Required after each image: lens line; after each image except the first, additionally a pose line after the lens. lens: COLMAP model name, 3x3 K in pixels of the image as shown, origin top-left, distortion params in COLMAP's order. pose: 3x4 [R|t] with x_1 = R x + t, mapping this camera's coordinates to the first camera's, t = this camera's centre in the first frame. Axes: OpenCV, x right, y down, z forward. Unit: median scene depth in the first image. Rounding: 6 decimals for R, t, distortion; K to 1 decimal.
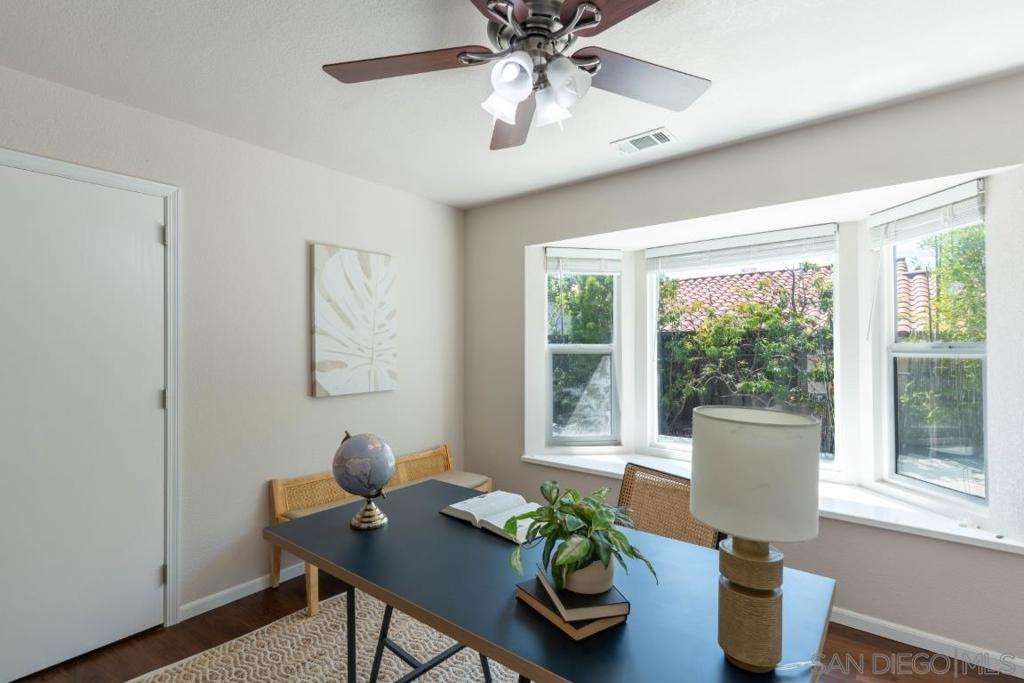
lens RADIAL K [[484.4, 0, 505.8], [0, 484.4, 343.8], [0, 0, 1]] dist [0.004321, 0.000221]
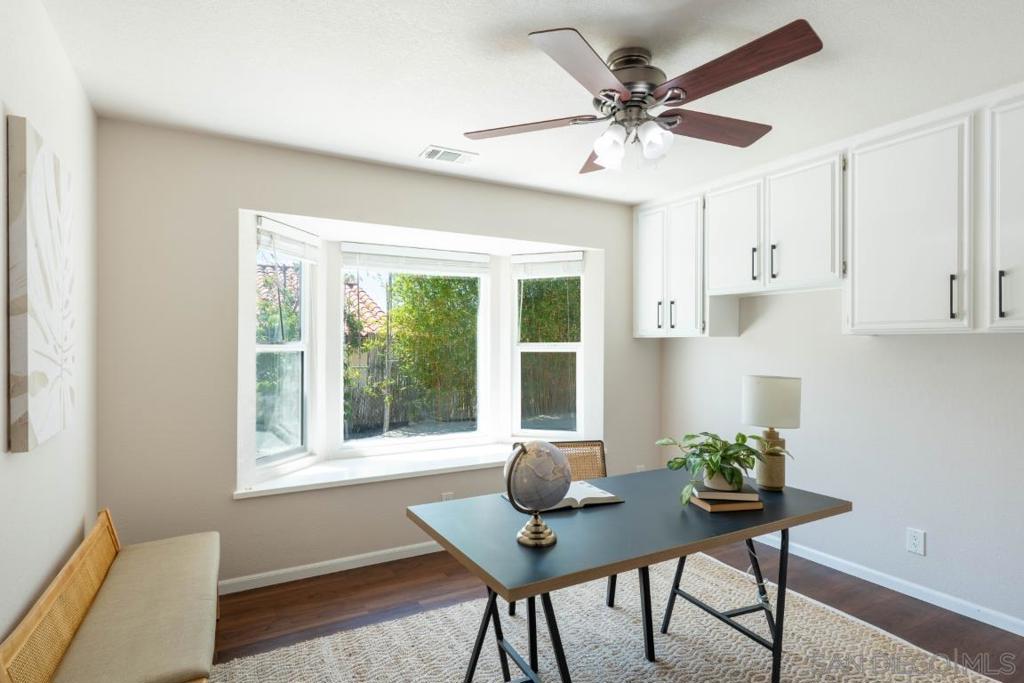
lens RADIAL K [[534.6, 0, 512.1], [0, 534.6, 345.5], [0, 0, 1]] dist [0.000473, 0.000238]
pose [[0.374673, 0.002121, 0.927155, -0.652911], [-0.012532, 0.999918, 0.002777, 0.000915], [-0.927072, -0.012660, 0.374668, 0.353620]]
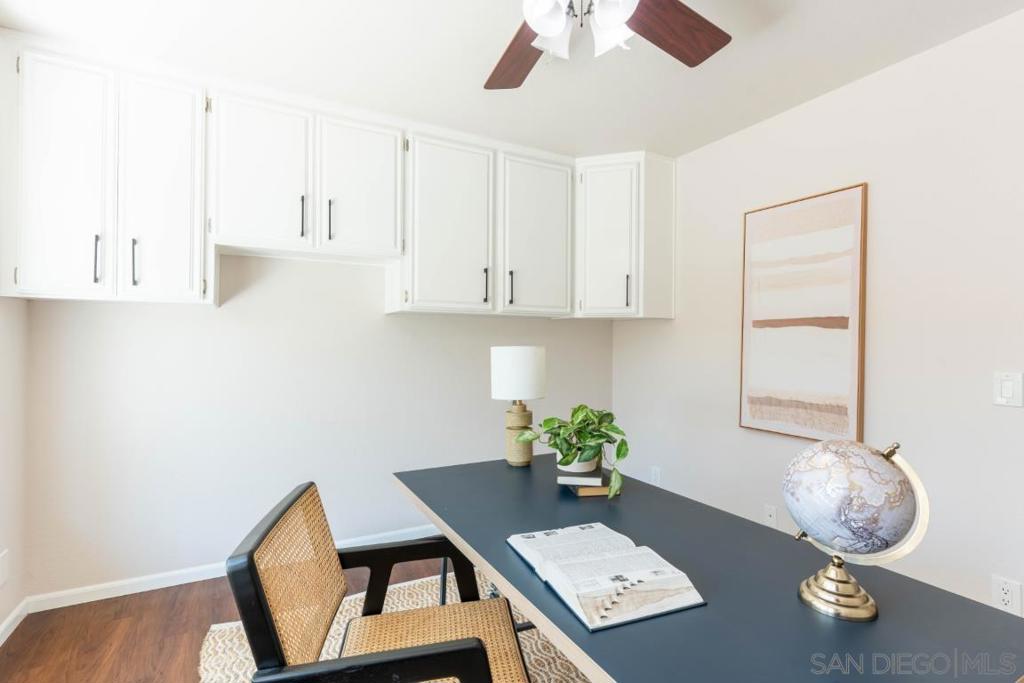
lens RADIAL K [[495.0, 0, 499.7], [0, 495.0, 338.3], [0, 0, 1]] dist [-0.000278, -0.000349]
pose [[-0.920600, 0.000576, 0.390507, -0.077618], [-0.005803, 0.999868, -0.015155, 0.037942], [-0.390464, -0.016218, -0.920475, 0.901863]]
